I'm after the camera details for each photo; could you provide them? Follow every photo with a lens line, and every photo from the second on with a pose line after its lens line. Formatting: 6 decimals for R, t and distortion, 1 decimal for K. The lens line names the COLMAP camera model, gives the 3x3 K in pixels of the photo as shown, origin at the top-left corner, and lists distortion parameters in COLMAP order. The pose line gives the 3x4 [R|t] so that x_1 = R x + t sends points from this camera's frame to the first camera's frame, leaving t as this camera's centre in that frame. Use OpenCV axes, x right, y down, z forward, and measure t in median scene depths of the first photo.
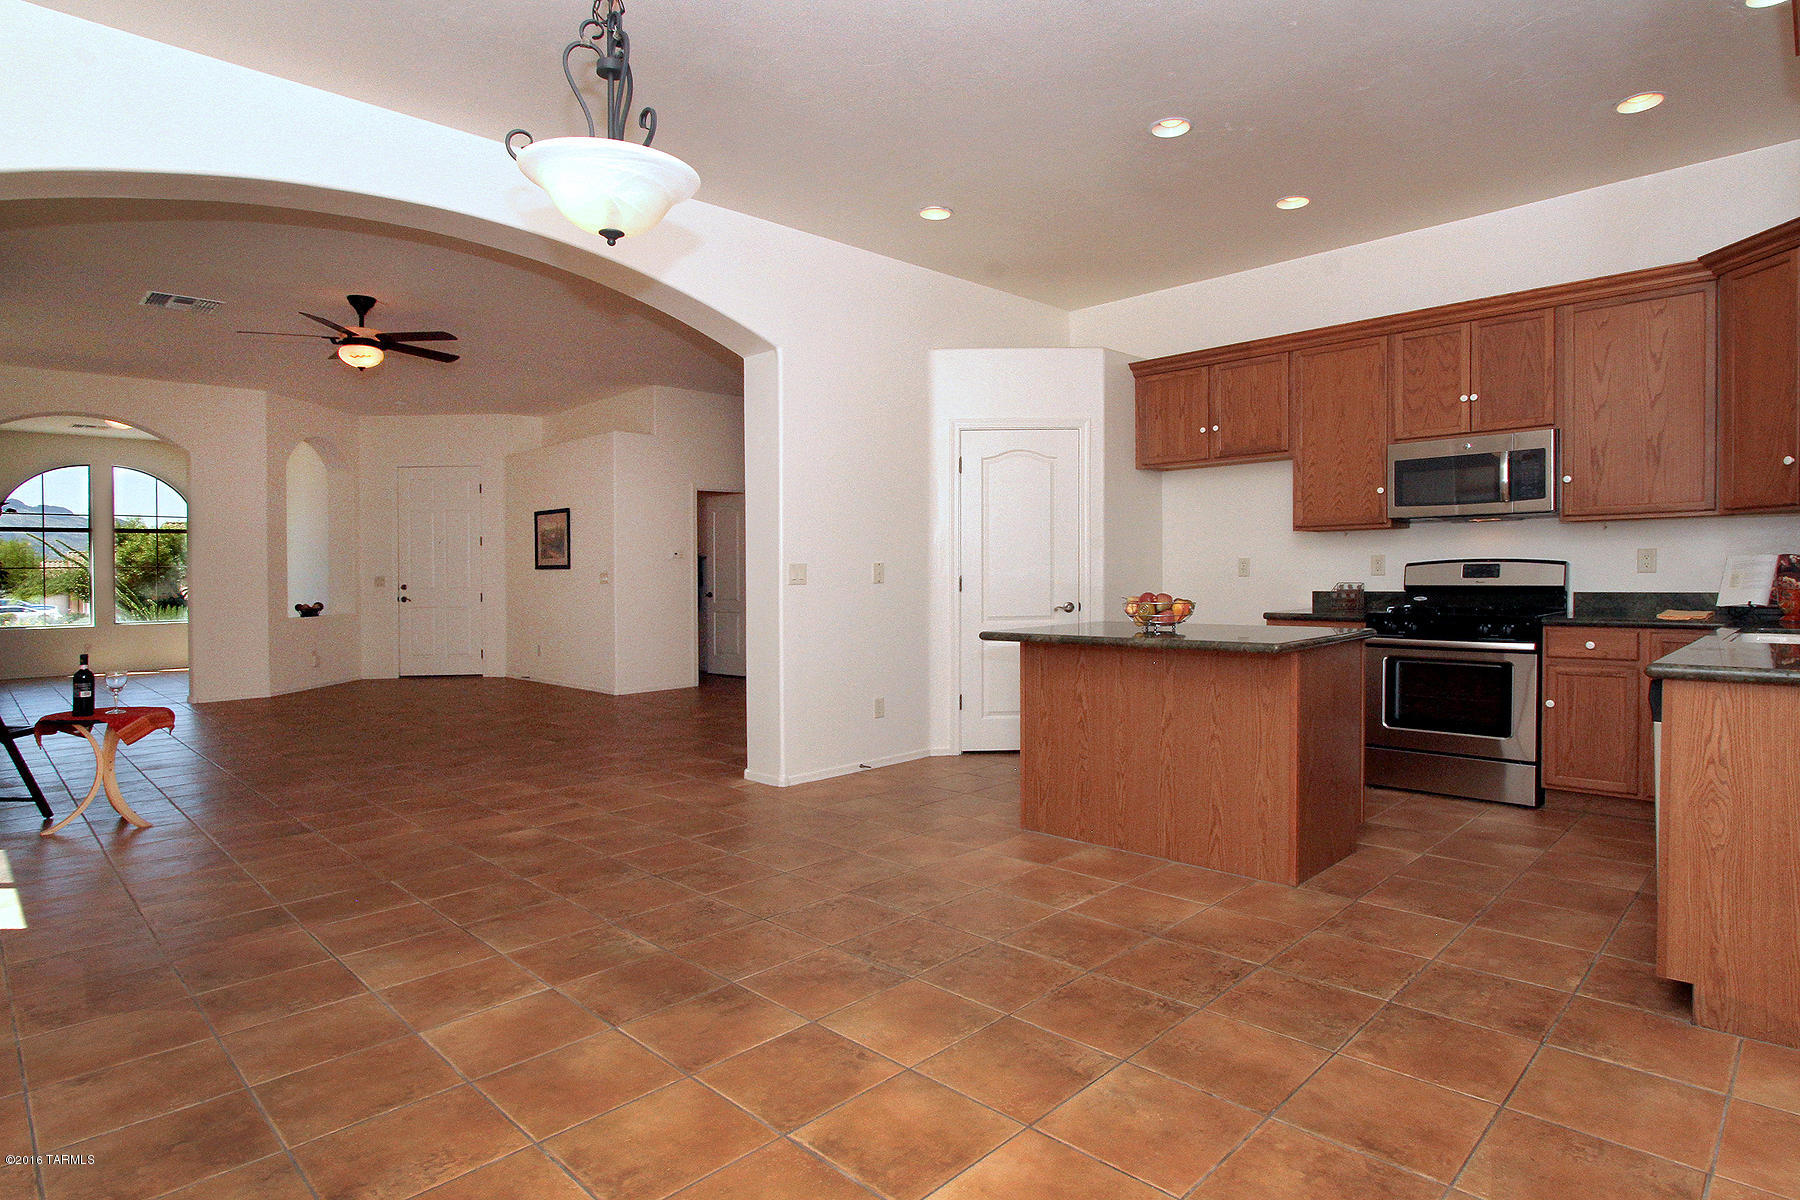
lens RADIAL K [[857.6, 0, 1012.3], [0, 857.6, 539.1], [0, 0, 1]] dist [-0.020247, 0.007348]
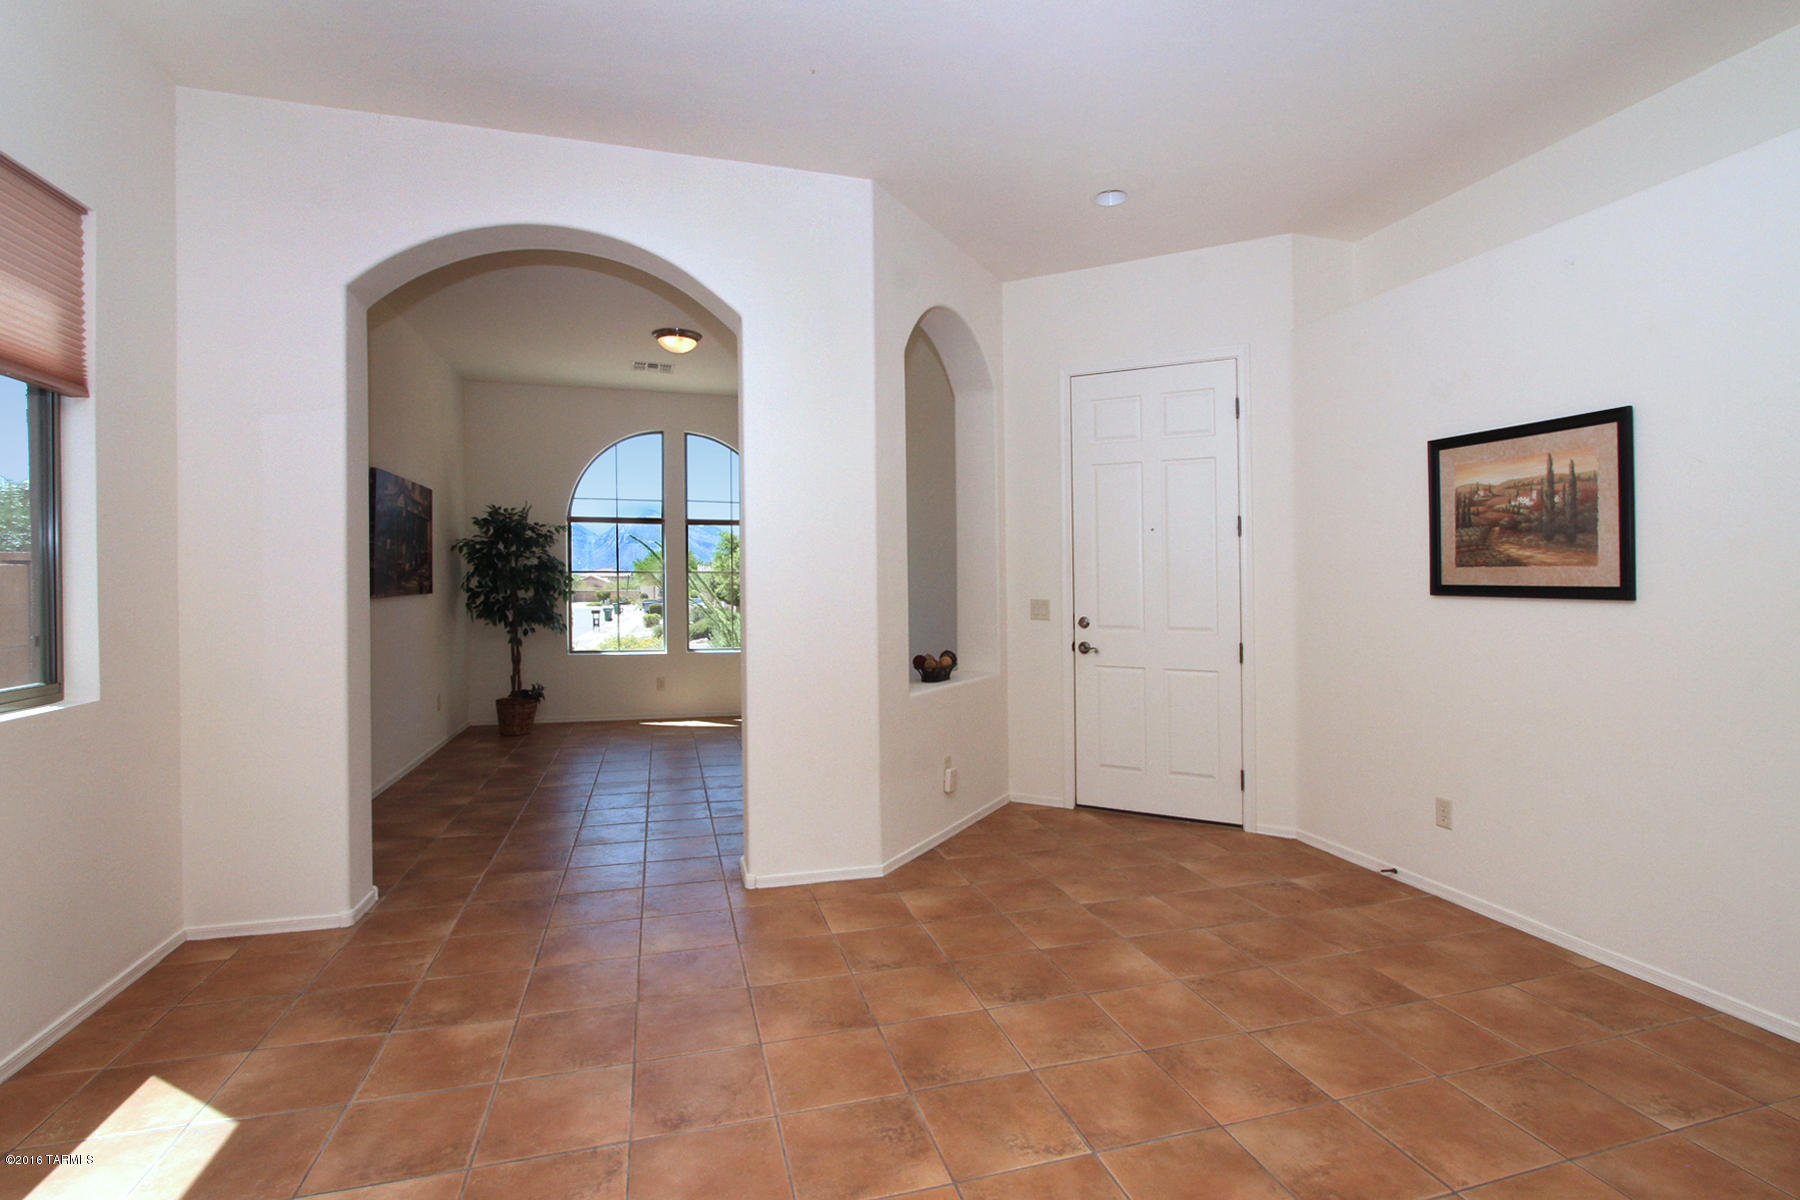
lens RADIAL K [[857.6, 0, 939.8], [0, 857.6, 563.0], [0, 0, 1]] dist [-0.020247, 0.007348]
pose [[0.830789, 0.004675, -0.556568, -0.898778], [0.008599, 0.999738, 0.021233, 0.019890], [0.556521, -0.022426, 0.830531, 0.966408]]
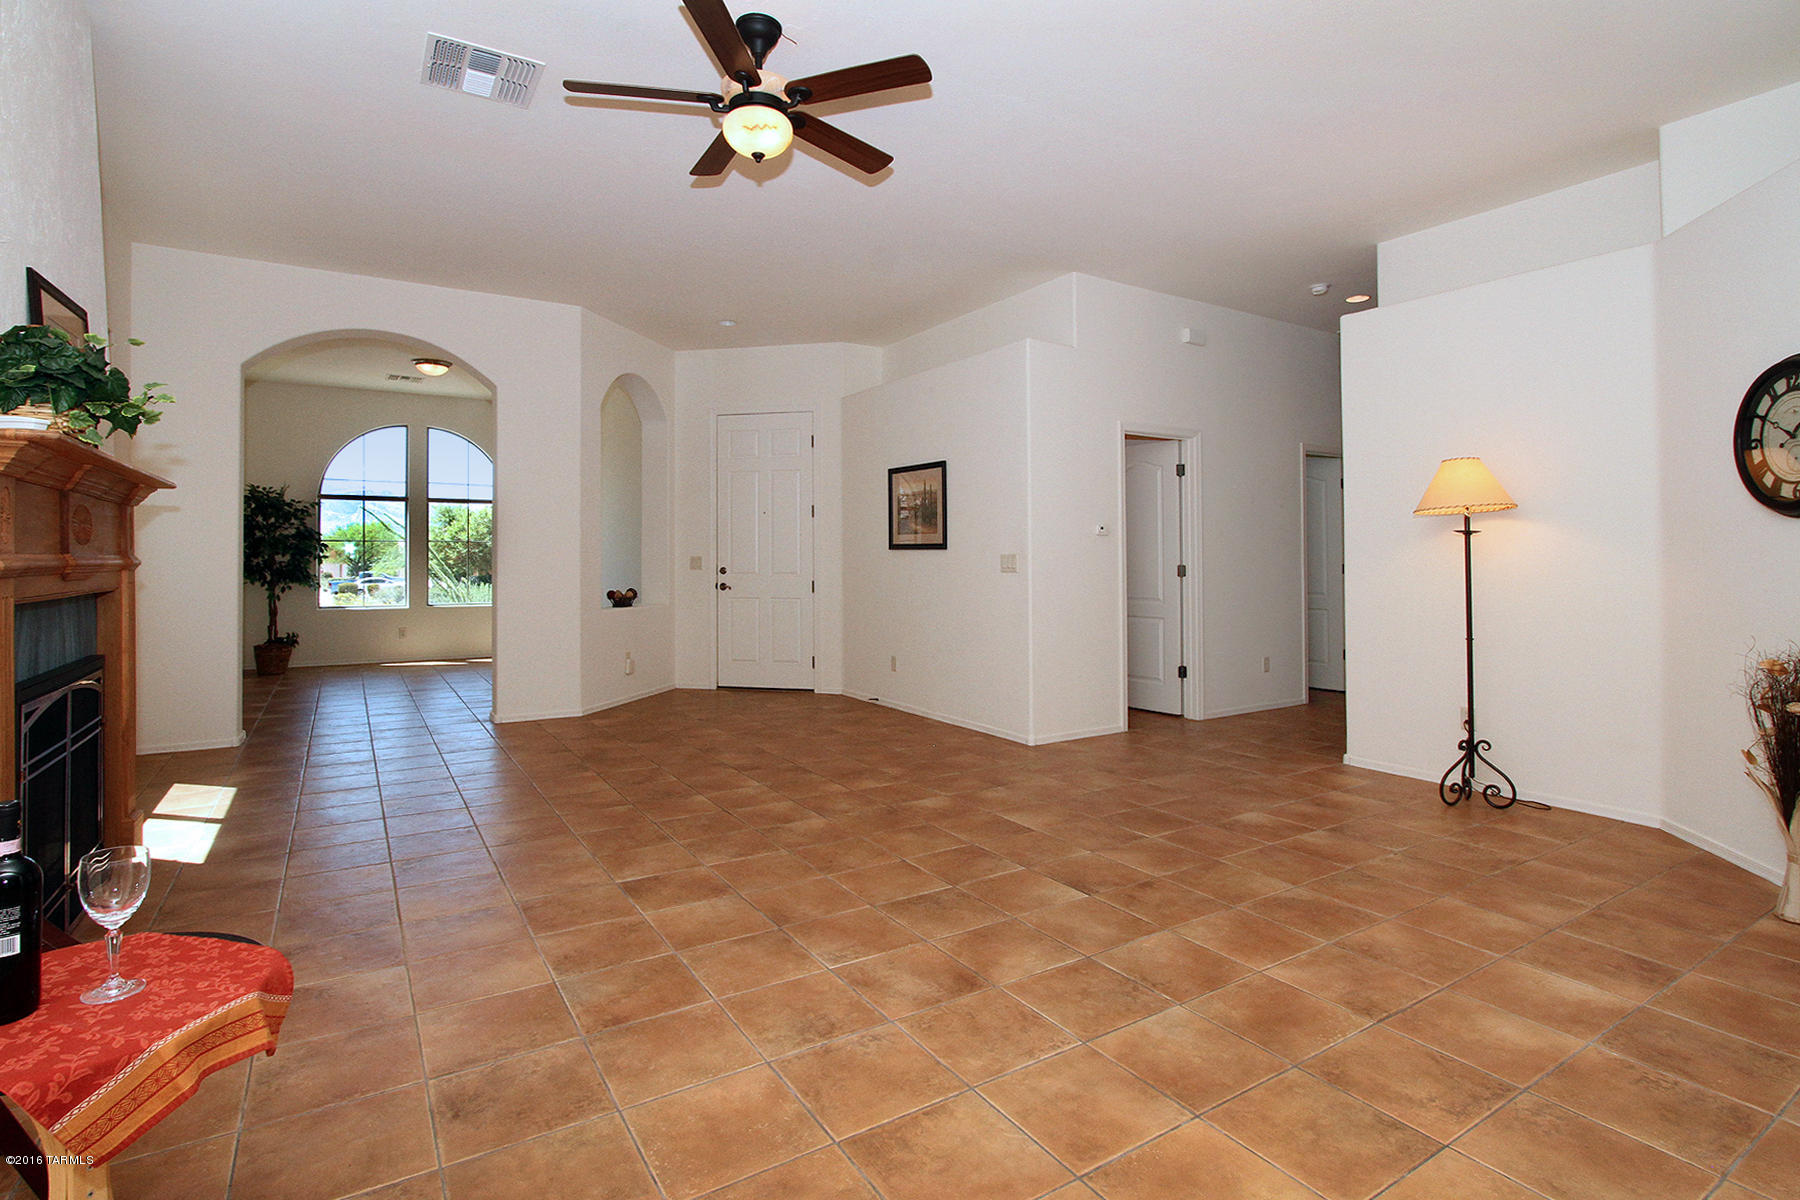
lens RADIAL K [[857.6, 0, 933.0], [0, 857.6, 536.7], [0, 0, 1]] dist [-0.020247, 0.007348]
pose [[0.954750, 0.006826, -0.297332, -0.523664], [-0.002656, 0.999892, 0.014429, 0.023955], [0.297398, -0.012986, 0.954665, 0.544281]]
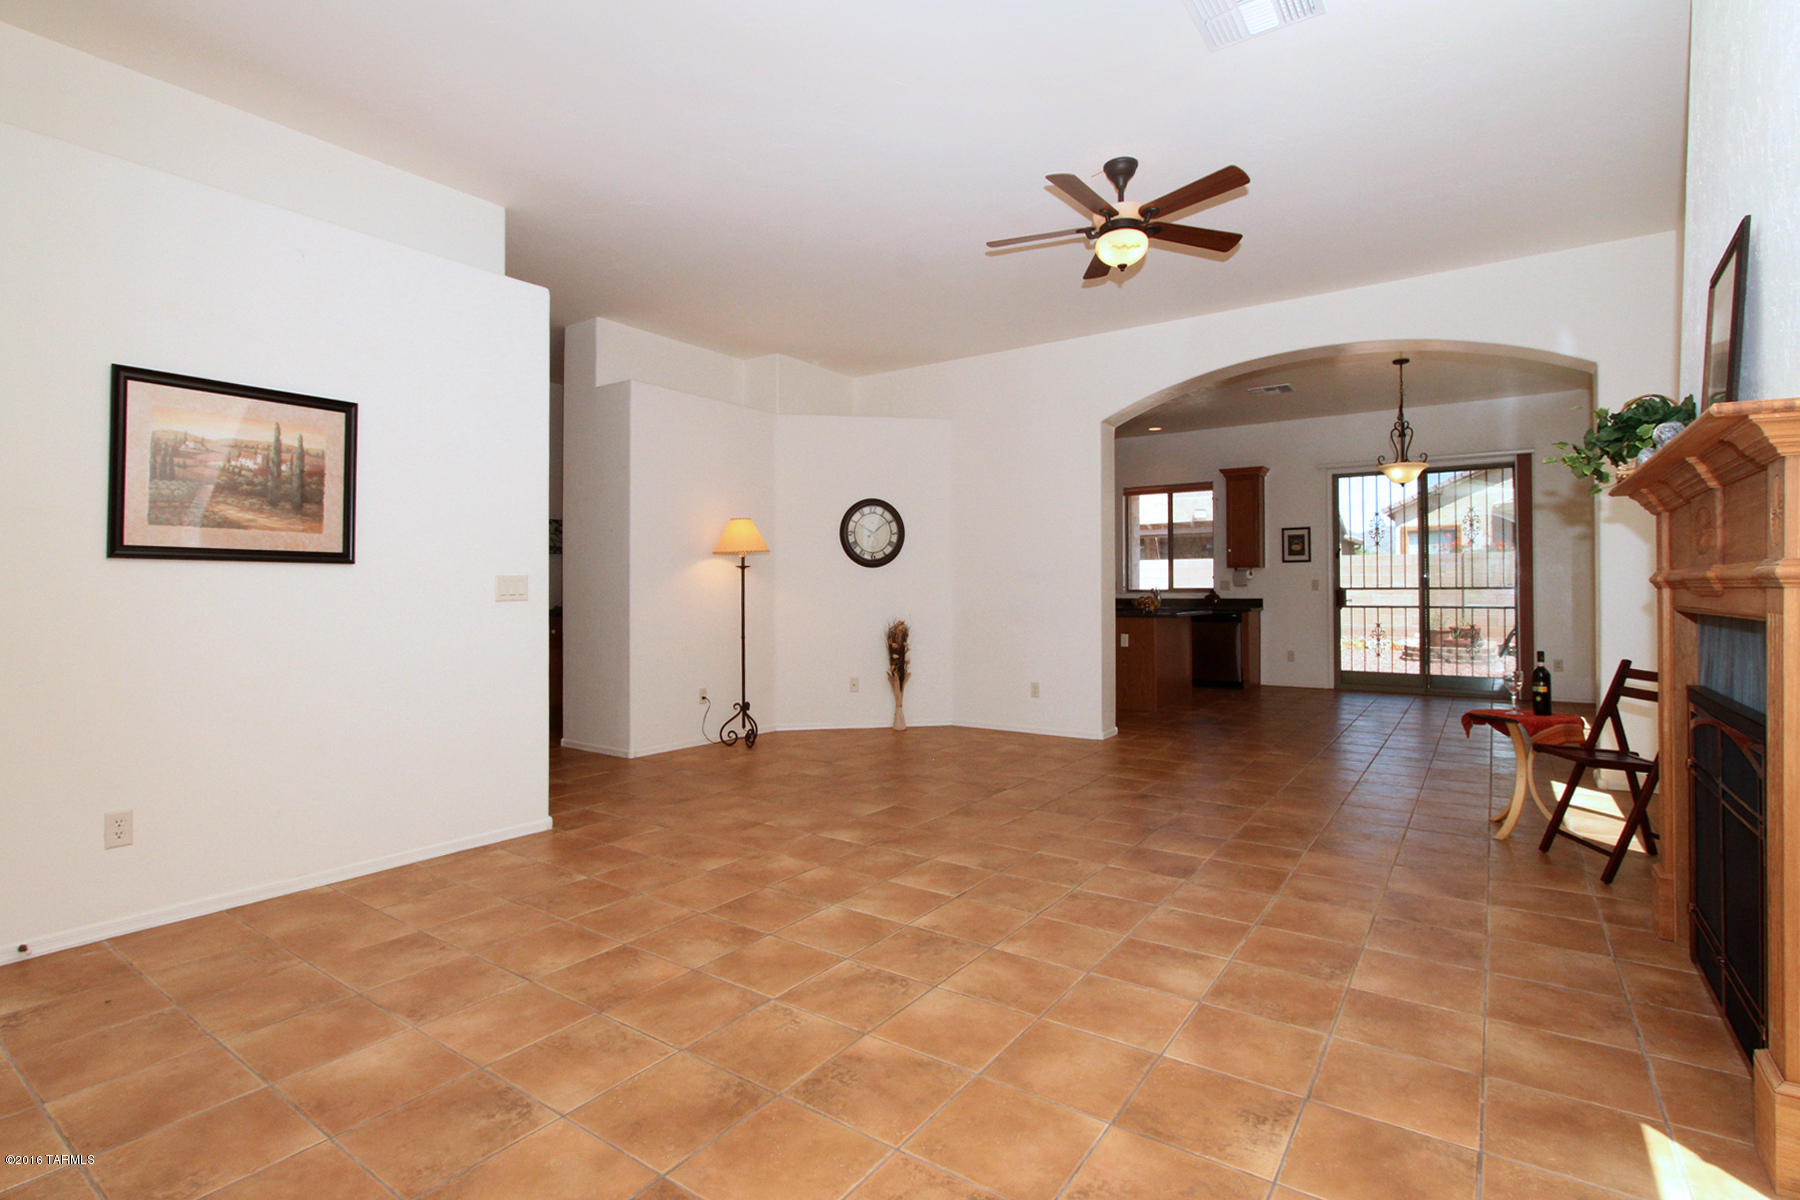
lens RADIAL K [[857.6, 0, 956.2], [0, 857.6, 591.9], [0, 0, 1]] dist [-0.020247, 0.007348]
pose [[-0.111731, 0.010152, 0.993687, -1.484762], [-0.034798, 0.999295, -0.014122, 0.069004], [-0.993129, -0.036156, -0.111299, 1.253720]]
